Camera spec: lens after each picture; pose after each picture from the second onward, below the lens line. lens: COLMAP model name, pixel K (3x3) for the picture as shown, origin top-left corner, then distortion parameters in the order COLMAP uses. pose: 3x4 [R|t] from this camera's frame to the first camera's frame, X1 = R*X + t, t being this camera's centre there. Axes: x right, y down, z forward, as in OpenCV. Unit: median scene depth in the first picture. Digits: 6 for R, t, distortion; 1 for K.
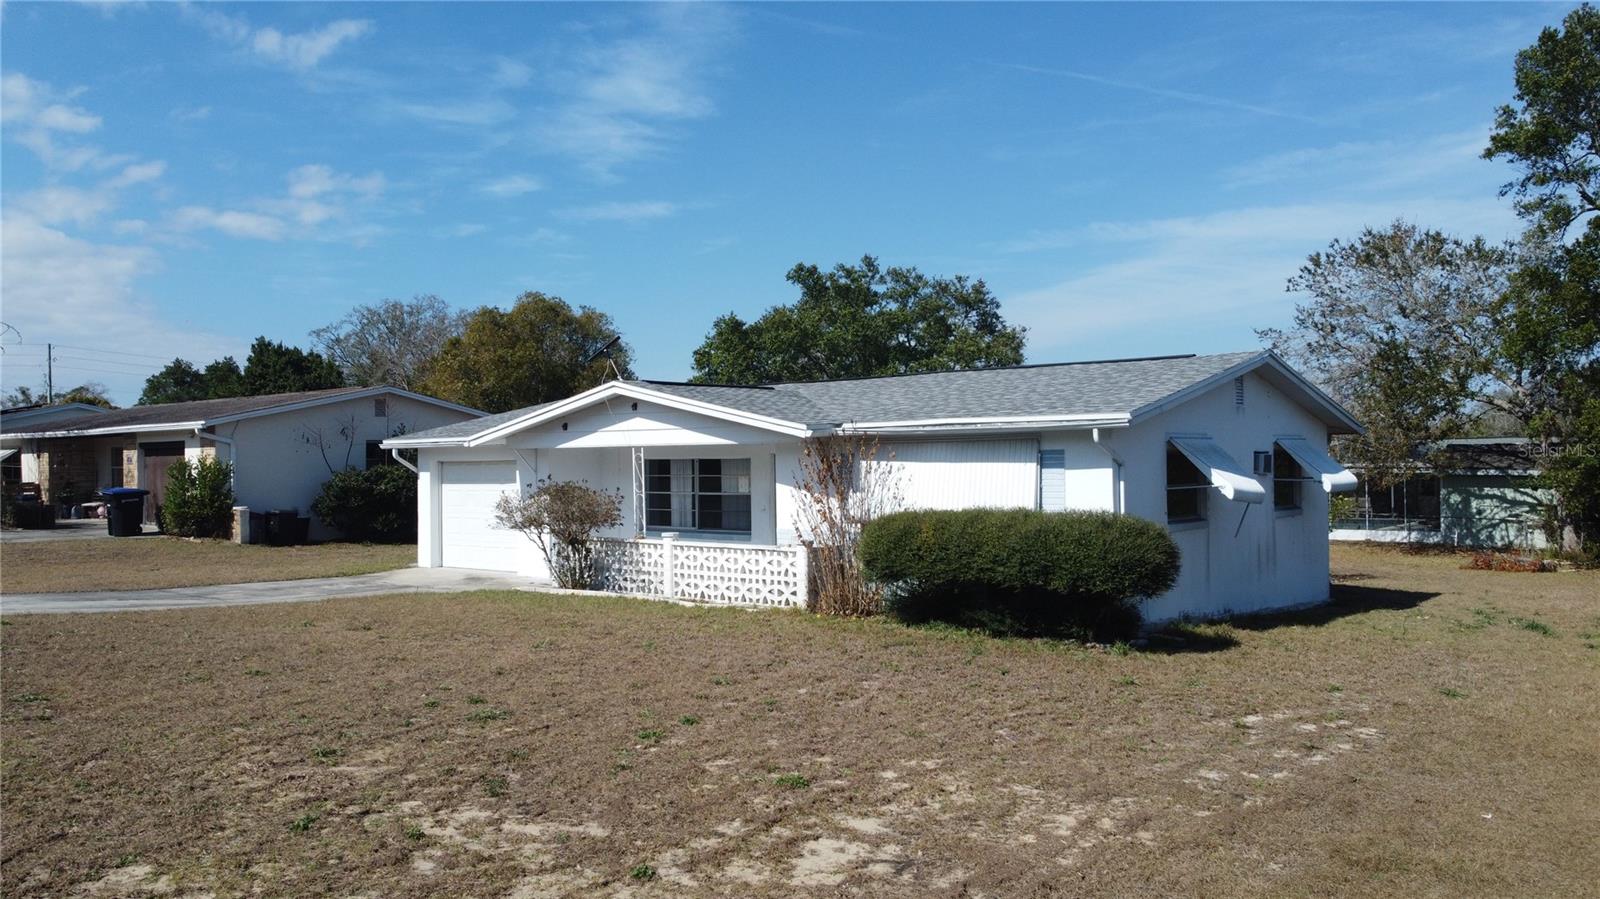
lens RADIAL K [[1200.4, 0, 800.0], [0, 1200.4, 449.5], [0, 0, 1]] dist [-0.003712, -0.002715]
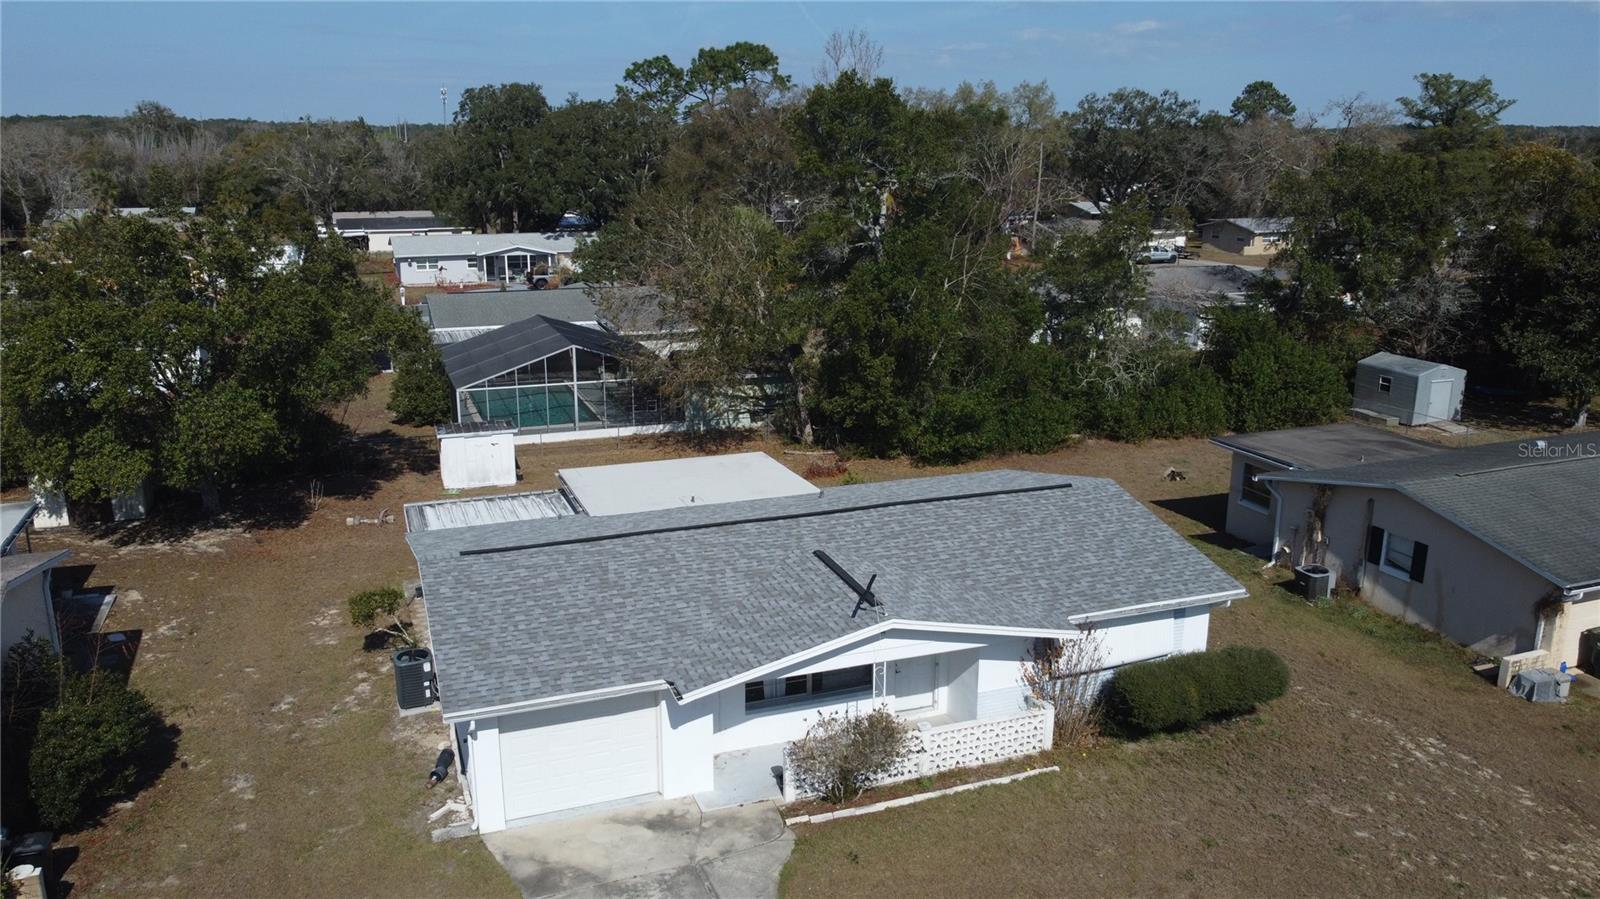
lens RADIAL K [[1212.7, 0, 800.0], [0, 1212.7, 449.5], [0, 0, 1]] dist [0.005941, -0.010076]
pose [[0.487682, -0.204432, 0.848748, -1.223411], [-0.019877, 0.969344, 0.244900, -0.527262], [-0.872795, -0.136304, 0.468668, 0.618972]]
